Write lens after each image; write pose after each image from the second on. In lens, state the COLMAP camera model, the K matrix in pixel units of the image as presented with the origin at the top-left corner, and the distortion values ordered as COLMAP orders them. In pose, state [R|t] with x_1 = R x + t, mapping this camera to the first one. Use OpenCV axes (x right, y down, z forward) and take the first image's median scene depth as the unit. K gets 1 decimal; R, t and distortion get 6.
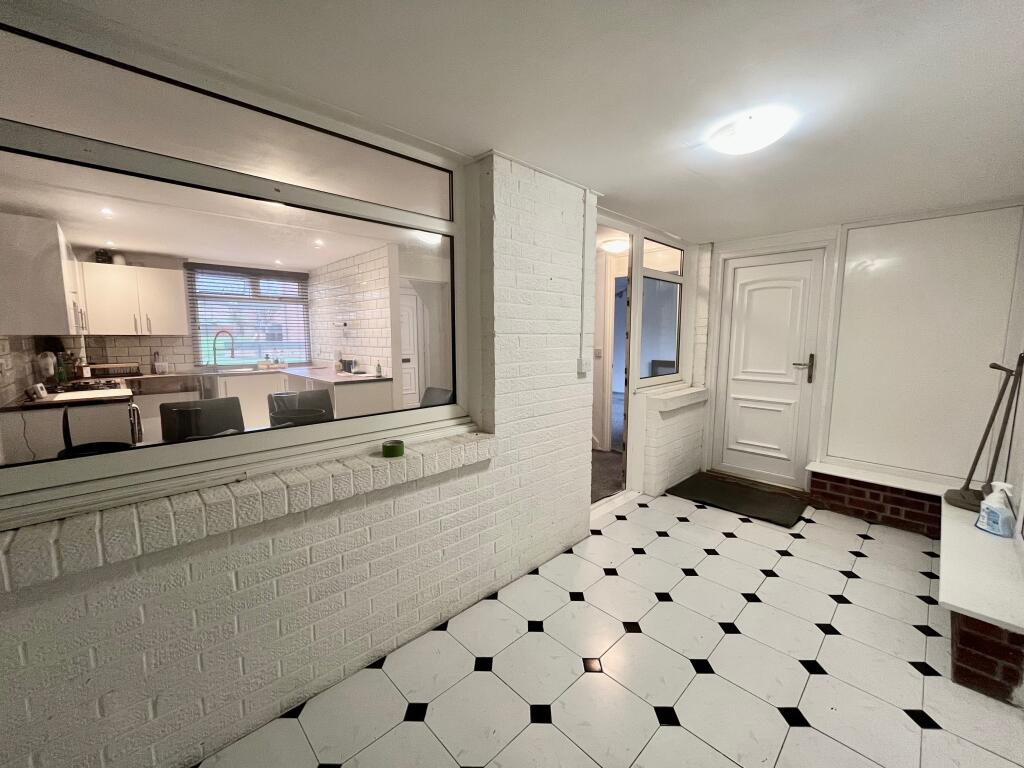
lens RADIAL K [[414.0, 0, 513.4], [0, 414.0, 385.7], [0, 0, 1]] dist [-0.001123, -0.000418]
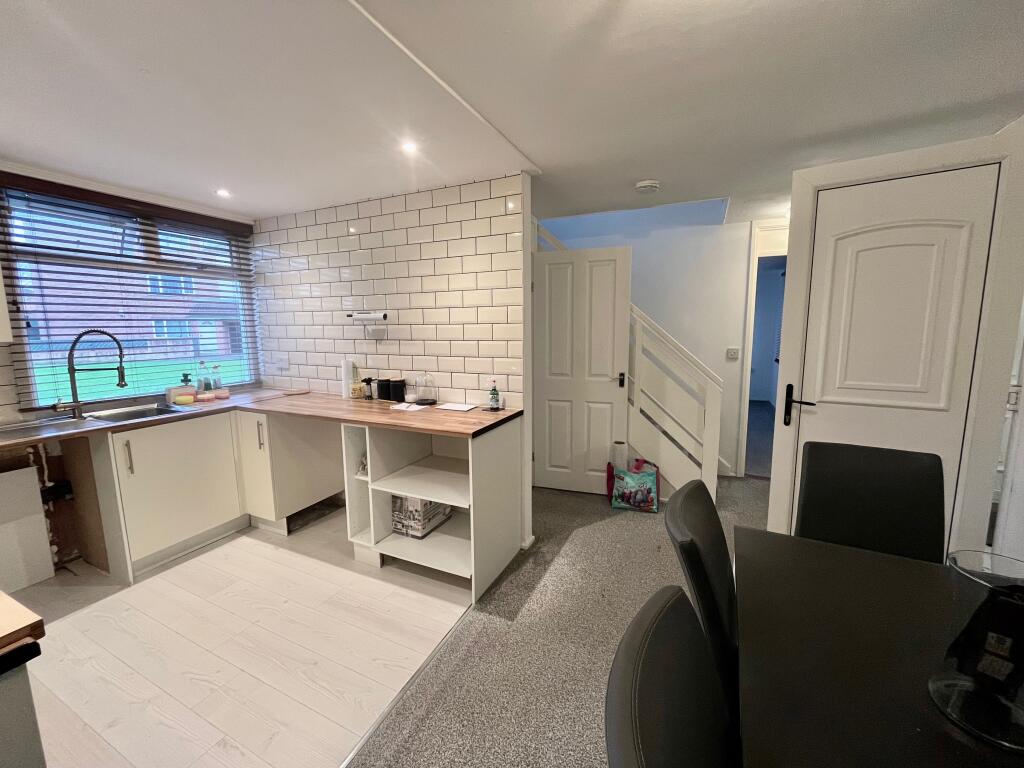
lens RADIAL K [[414.0, 0, 513.2], [0, 414.0, 382.1], [0, 0, 1]] dist [-0.001123, -0.000418]
pose [[0.930978, -0.055345, 0.360855, -0.434046], [0.050615, 0.998464, 0.022552, -0.060733], [-0.361549, -0.002731, 0.932349, 0.396639]]
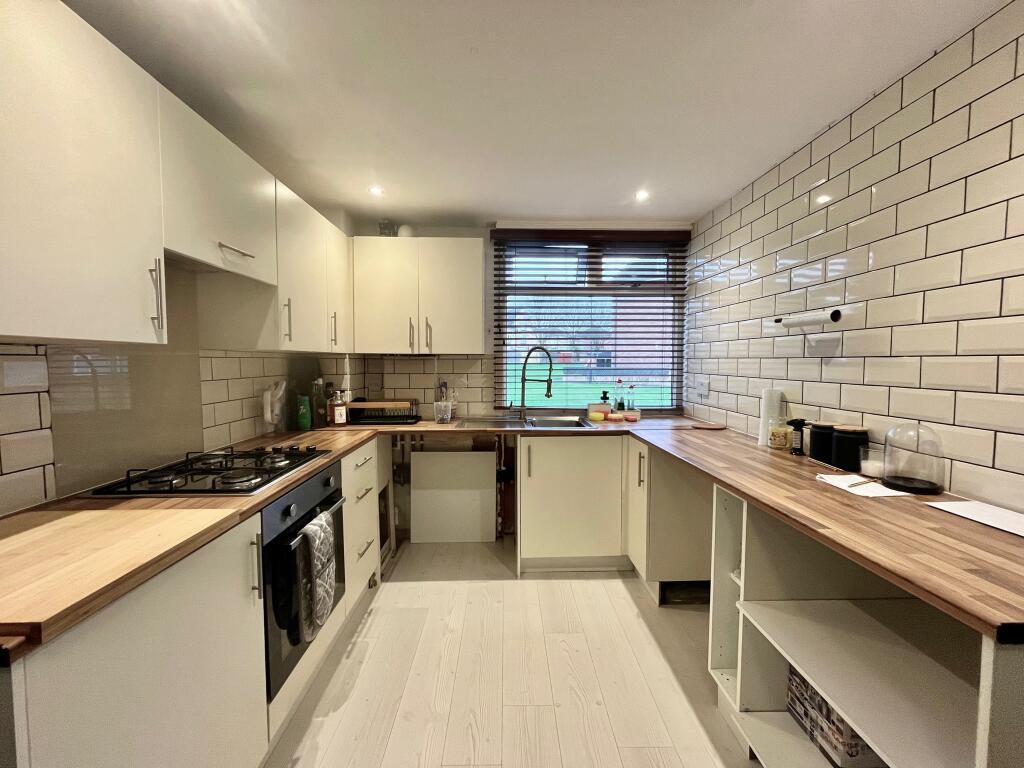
lens RADIAL K [[414.0, 0, 509.7], [0, 414.0, 384.7], [0, 0, 1]] dist [-0.001123, -0.000418]
pose [[0.737550, 0.036796, -0.674289, -0.360114], [-0.080400, 0.996197, -0.033581, -0.061441], [0.670489, 0.078981, 0.737703, 0.577748]]
